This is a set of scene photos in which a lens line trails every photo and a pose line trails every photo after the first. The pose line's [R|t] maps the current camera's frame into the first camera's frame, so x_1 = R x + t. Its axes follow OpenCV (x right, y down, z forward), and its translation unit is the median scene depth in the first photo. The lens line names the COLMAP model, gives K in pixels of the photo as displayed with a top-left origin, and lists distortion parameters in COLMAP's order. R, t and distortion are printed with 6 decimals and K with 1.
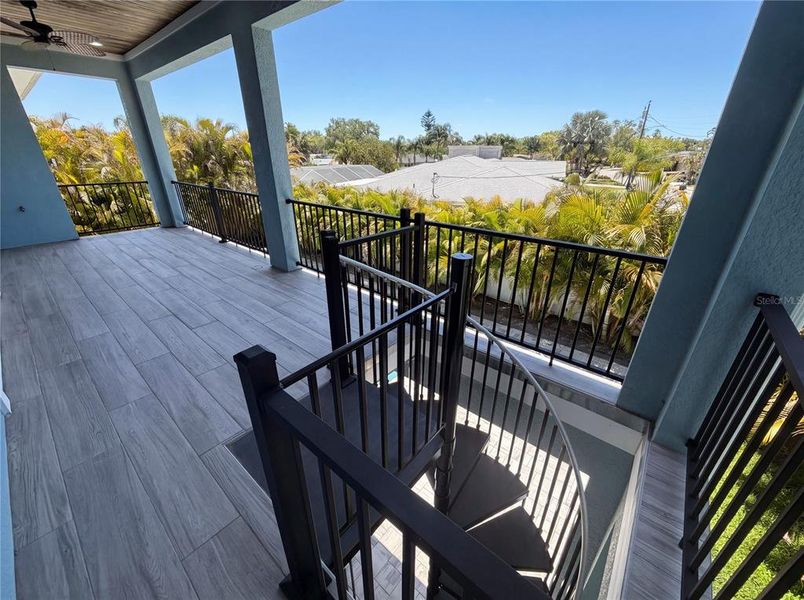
lens RADIAL K [[321.2, 0, 400.1], [0, 321.2, 299.7], [0, 0, 1]] dist [0.000358, -0.000116]
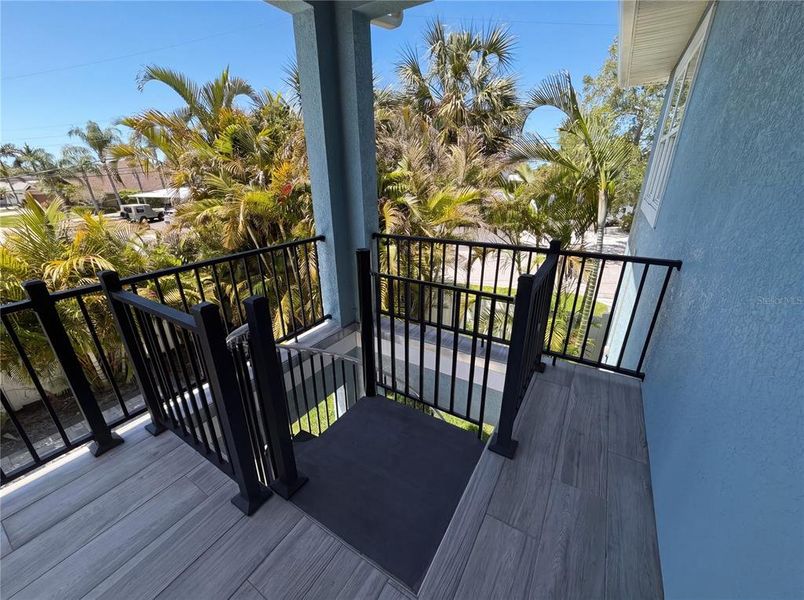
lens RADIAL K [[321.2, 0, 400.1], [0, 321.2, 299.7], [0, 0, 1]] dist [0.000358, -0.000116]
pose [[-0.146924, -0.361069, 0.920892, -0.389084], [0.424129, 0.818072, 0.388423, -0.139785], [-0.893604, 0.447646, 0.032946, 0.310735]]
